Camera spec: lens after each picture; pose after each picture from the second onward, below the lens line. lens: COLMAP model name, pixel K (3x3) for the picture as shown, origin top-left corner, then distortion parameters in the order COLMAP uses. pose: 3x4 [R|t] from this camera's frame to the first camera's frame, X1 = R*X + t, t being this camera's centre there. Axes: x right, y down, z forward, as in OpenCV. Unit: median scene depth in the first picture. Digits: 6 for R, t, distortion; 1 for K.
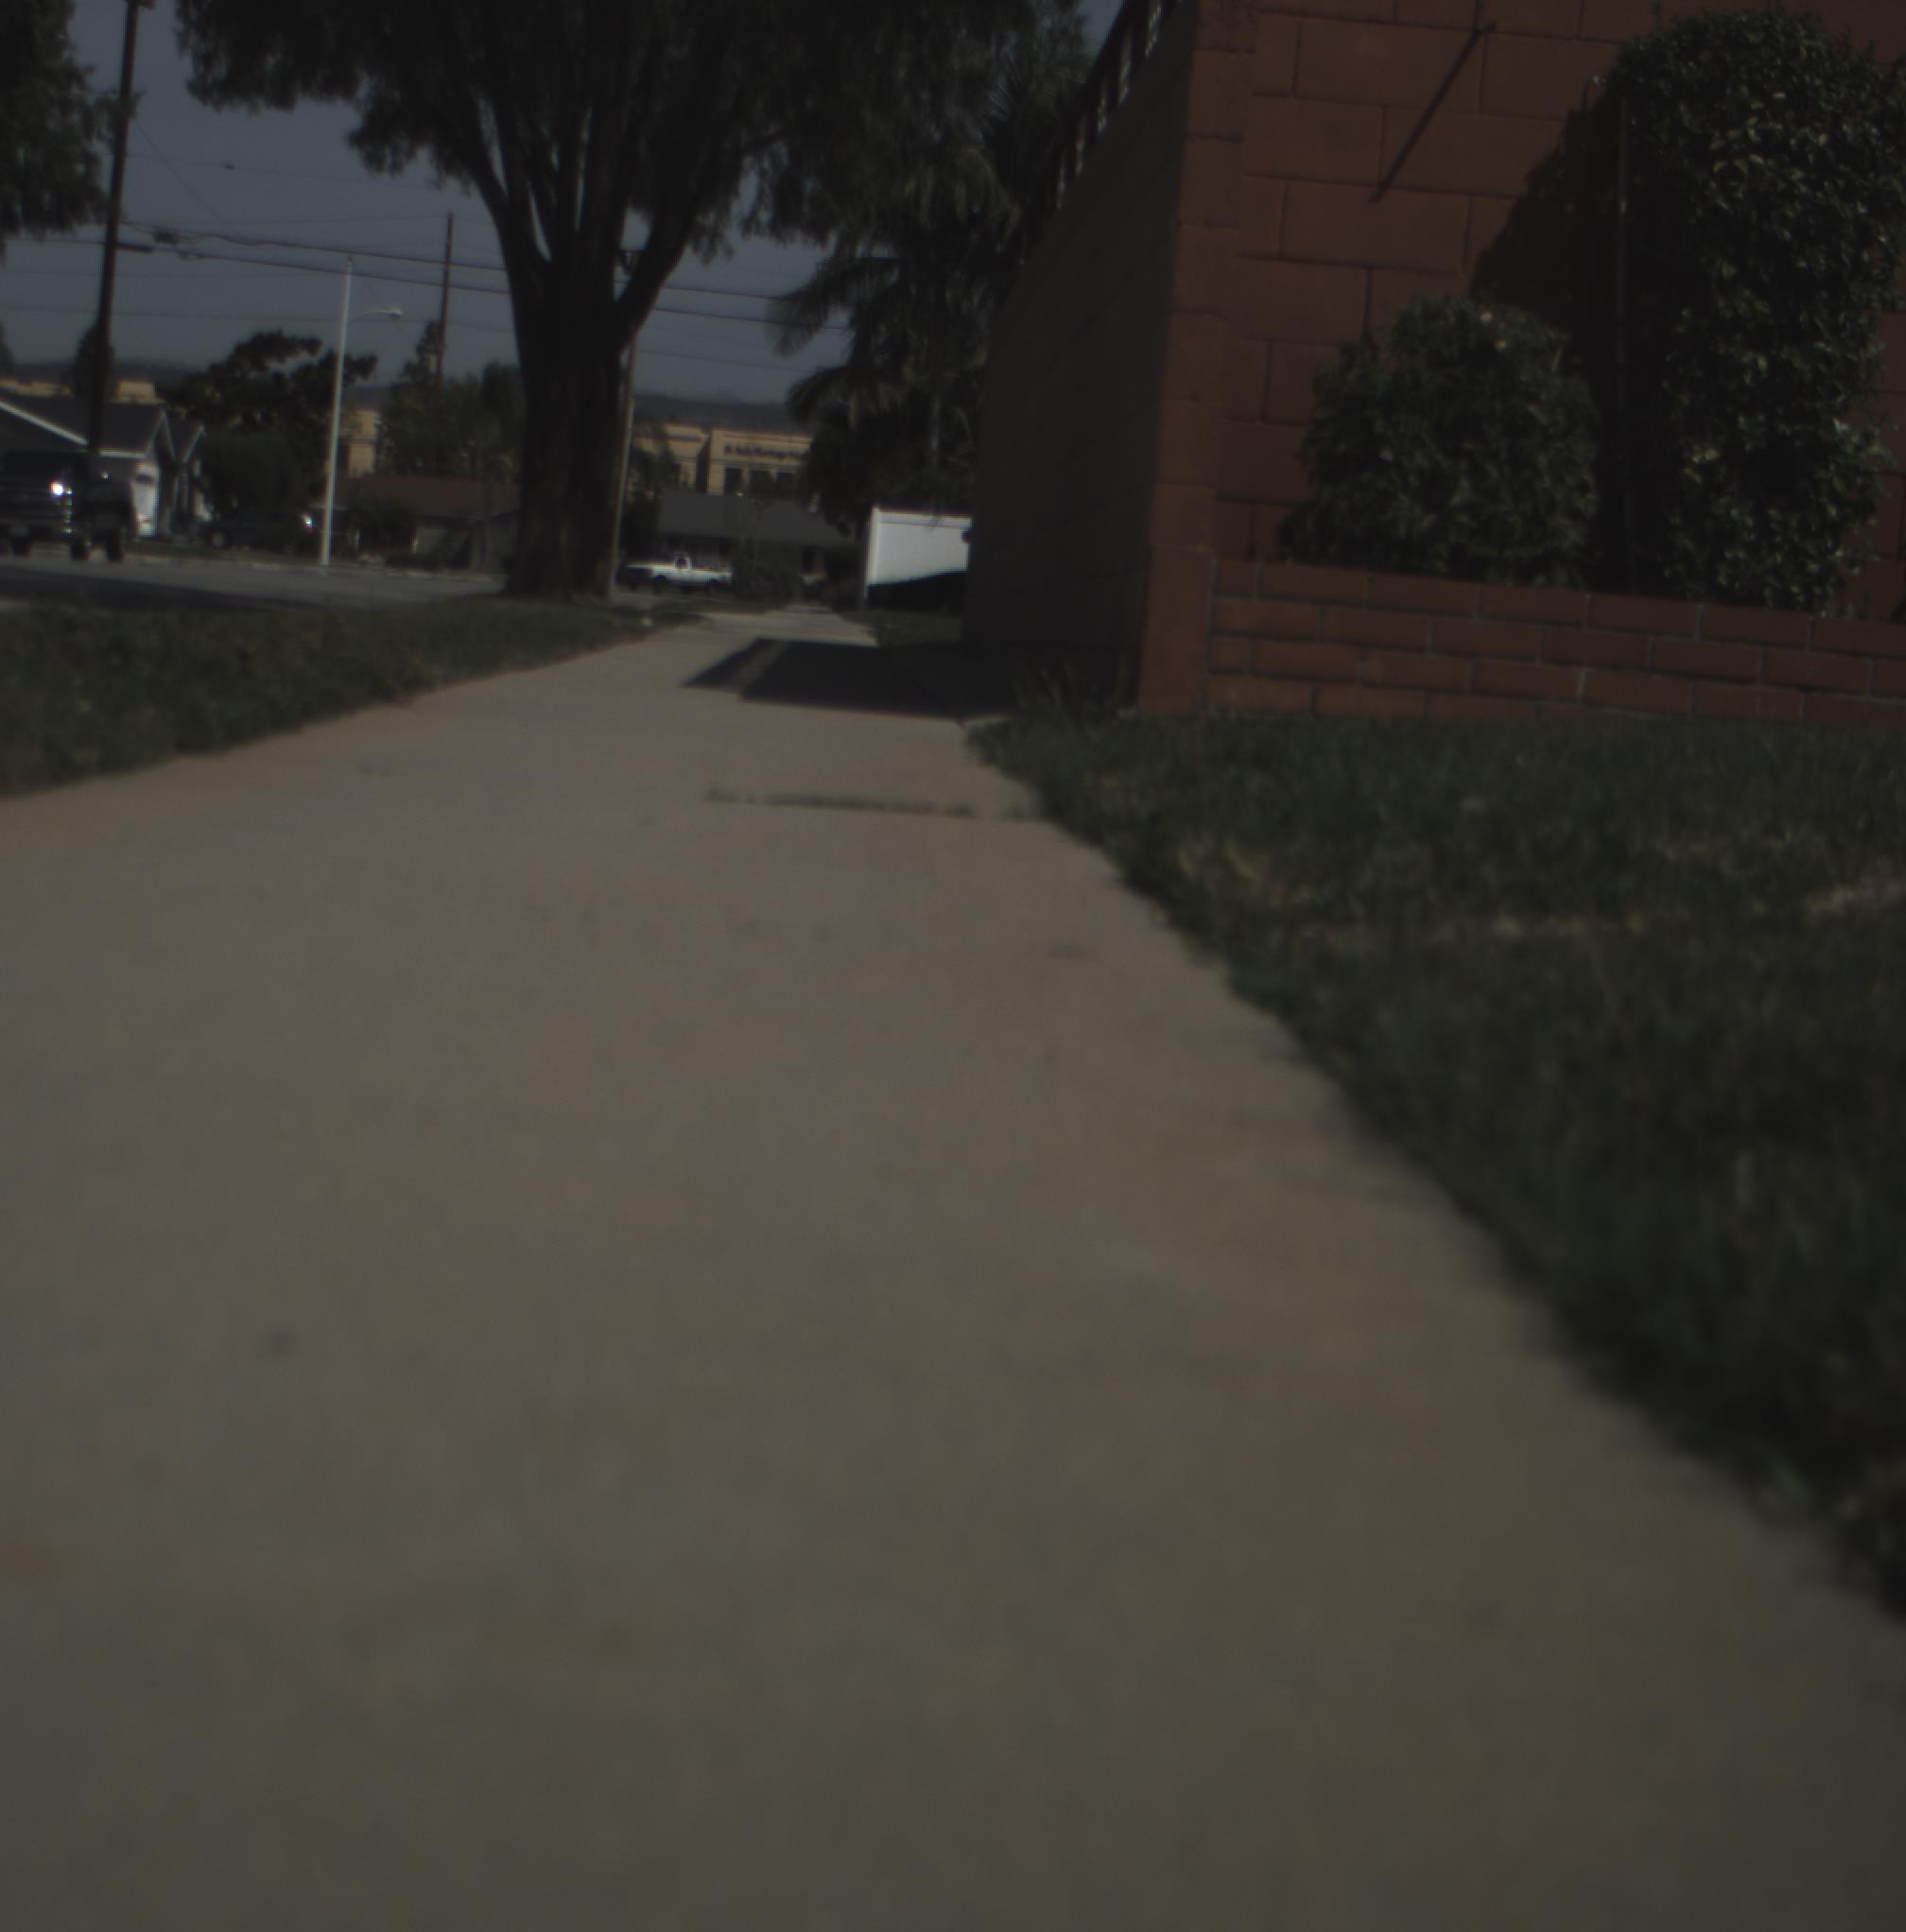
lens RADIAL K [[4743.5, 0, 769.7], [0, 4743.5, 964.7], [0, 0, 1]] dist [-0.133881, 0.998102]
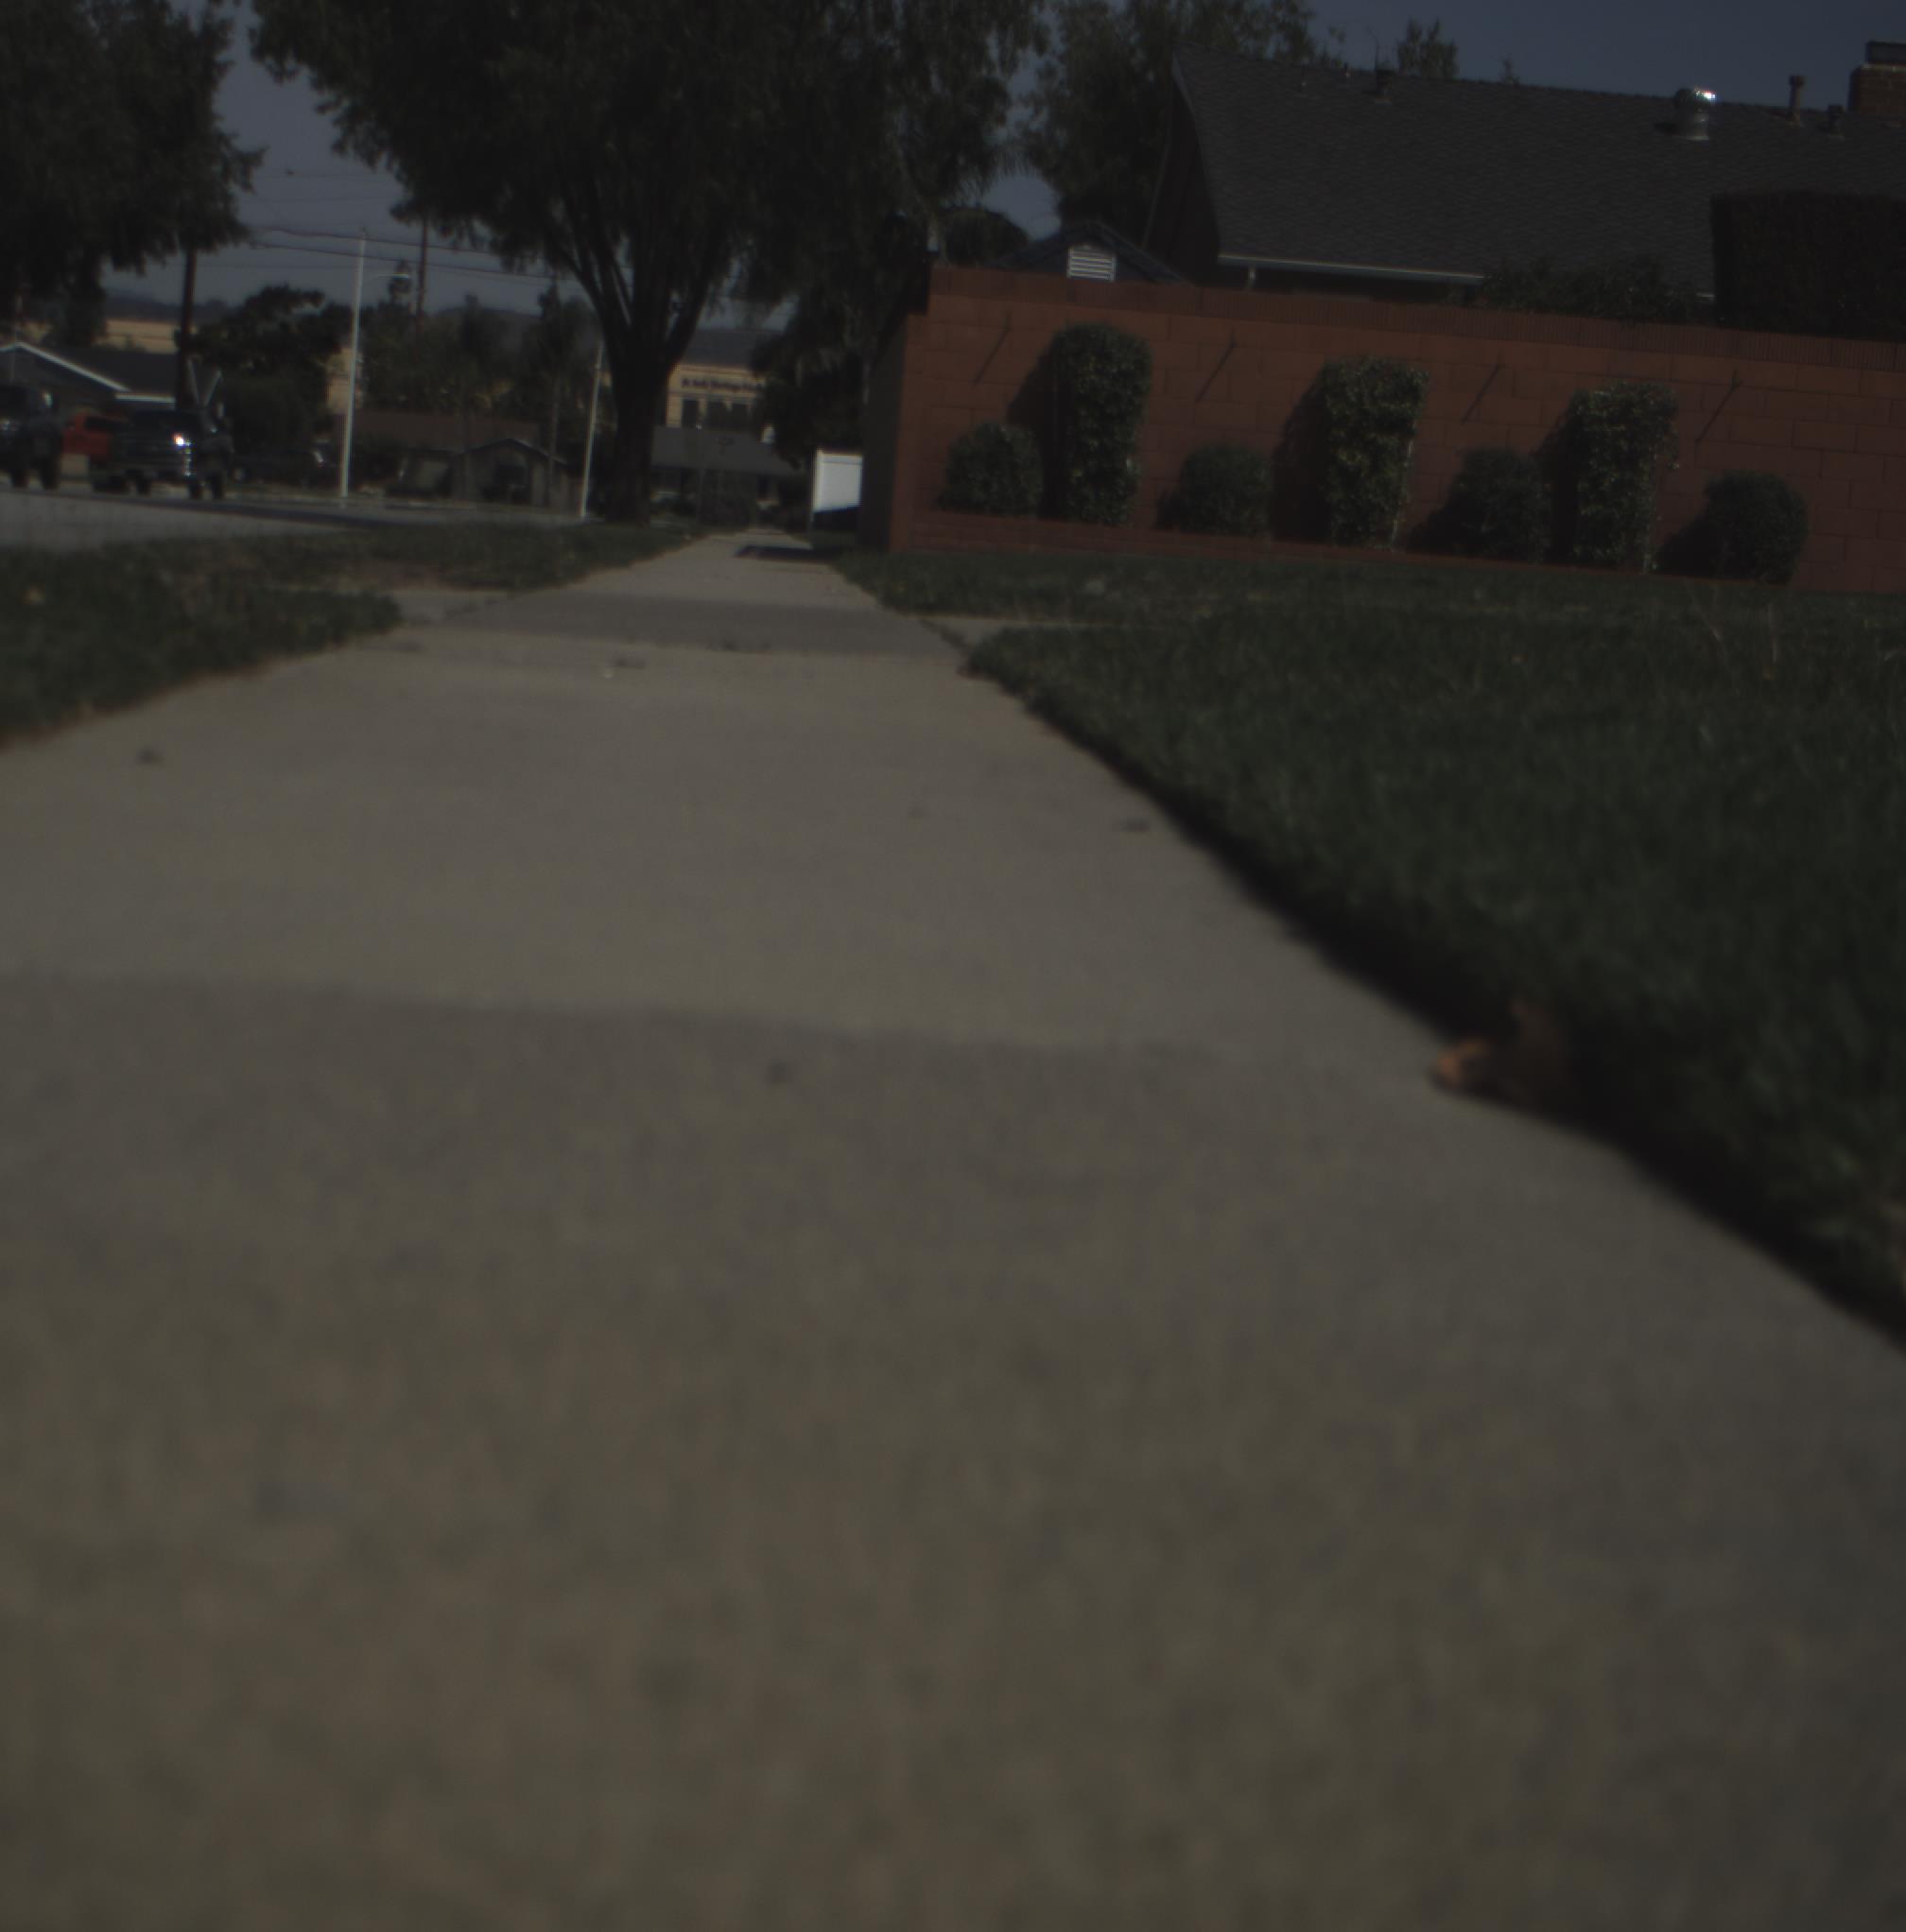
lens RADIAL K [[4743.5, 0, 769.7], [0, 4743.5, 964.7], [0, 0, 1]] dist [-0.133881, 0.998102]
pose [[0.999924, -0.007985, 0.009391, -0.003945], [0.007834, 0.999841, 0.016035, 0.020562], [-0.009517, -0.015961, 0.999827, -0.267747]]
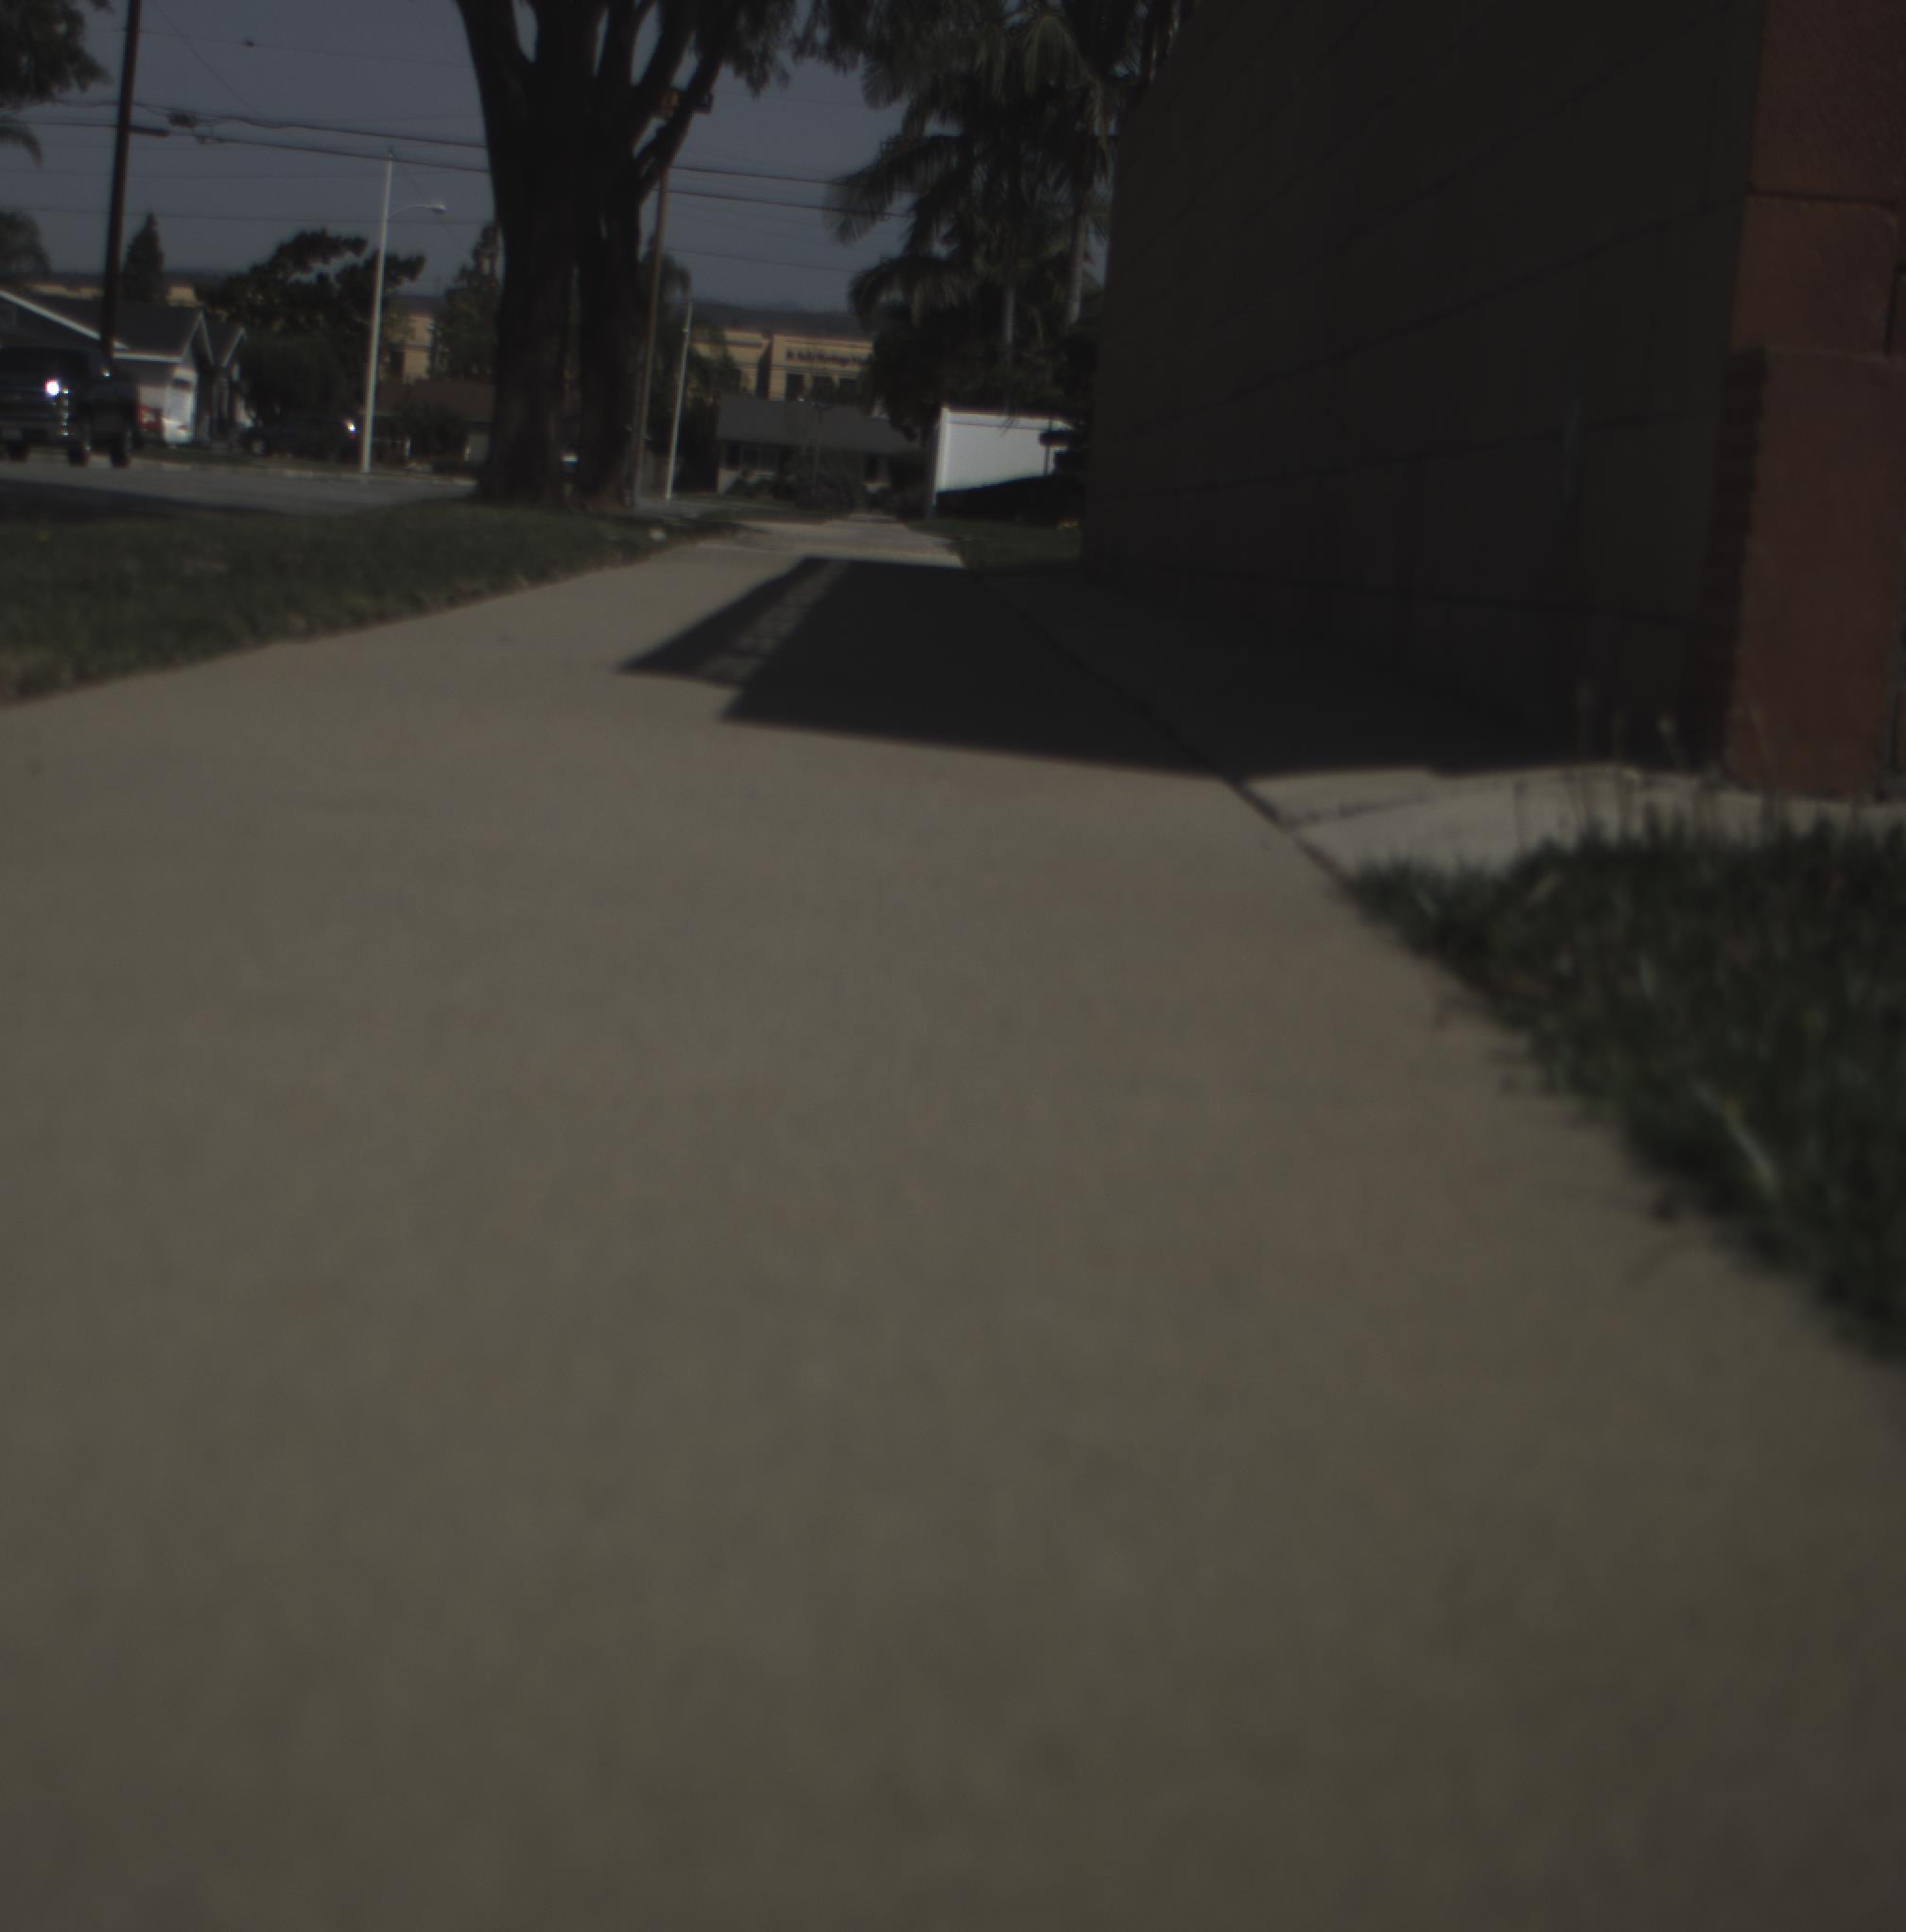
lens RADIAL K [[4743.5, 0, 769.7], [0, 4743.5, 964.7], [0, 0, 1]] dist [-0.133881, 0.998102]
pose [[0.999910, -0.000392, -0.013377, 0.000621], [0.000647, 0.999817, 0.019106, -0.005856], [0.013367, -0.019113, 0.999728, 0.078145]]
